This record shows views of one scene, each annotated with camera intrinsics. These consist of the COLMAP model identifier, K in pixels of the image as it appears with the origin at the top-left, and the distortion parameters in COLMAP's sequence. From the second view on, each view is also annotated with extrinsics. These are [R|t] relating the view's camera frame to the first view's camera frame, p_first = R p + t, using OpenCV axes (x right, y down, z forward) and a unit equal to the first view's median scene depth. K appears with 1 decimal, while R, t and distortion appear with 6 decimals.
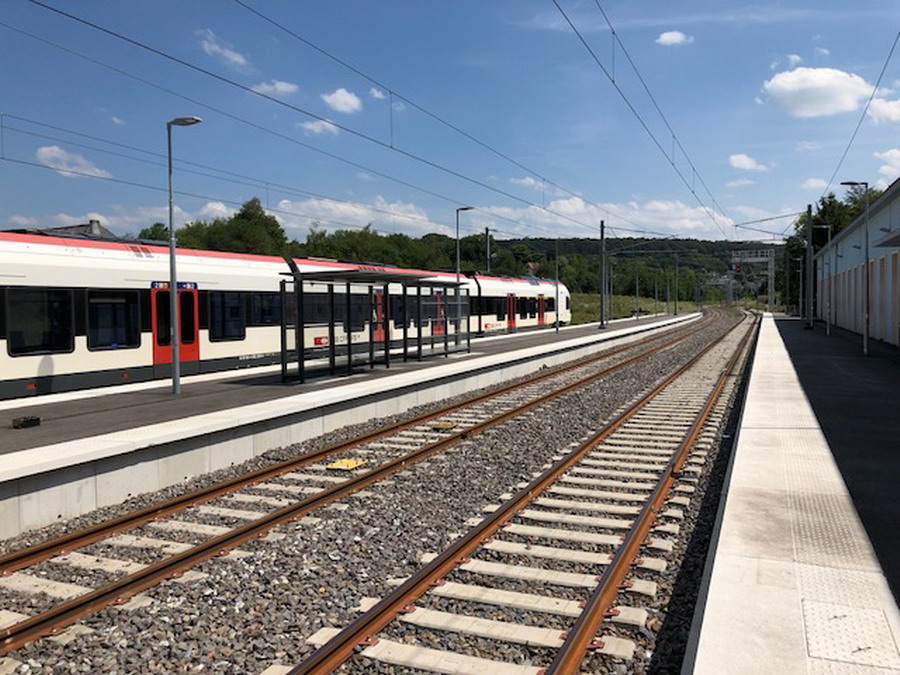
lens RADIAL K [[737.7, 0, 455.6], [0, 737.7, 338.7], [0, 0, 1]] dist [0.016005, -0.004908]
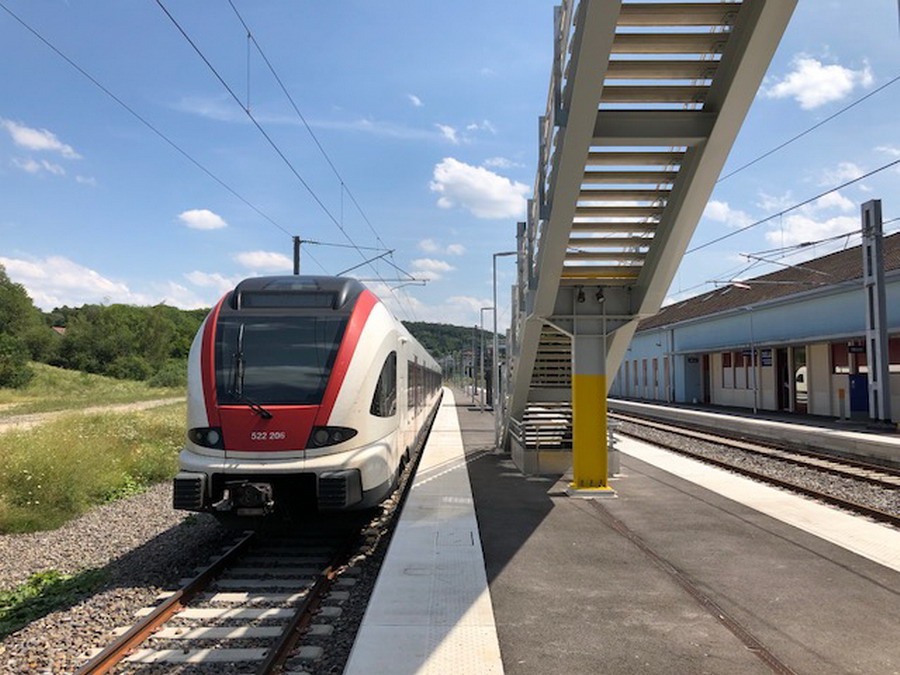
lens RADIAL K [[737.7, 0, 455.6], [0, 737.7, 338.7], [0, 0, 1]] dist [0.016005, -0.004908]
pose [[0.918539, 0.031378, 0.394084, -0.078914], [0.008481, 0.995052, -0.098997, 0.003335], [-0.395240, 0.094275, 0.913727, -0.070367]]
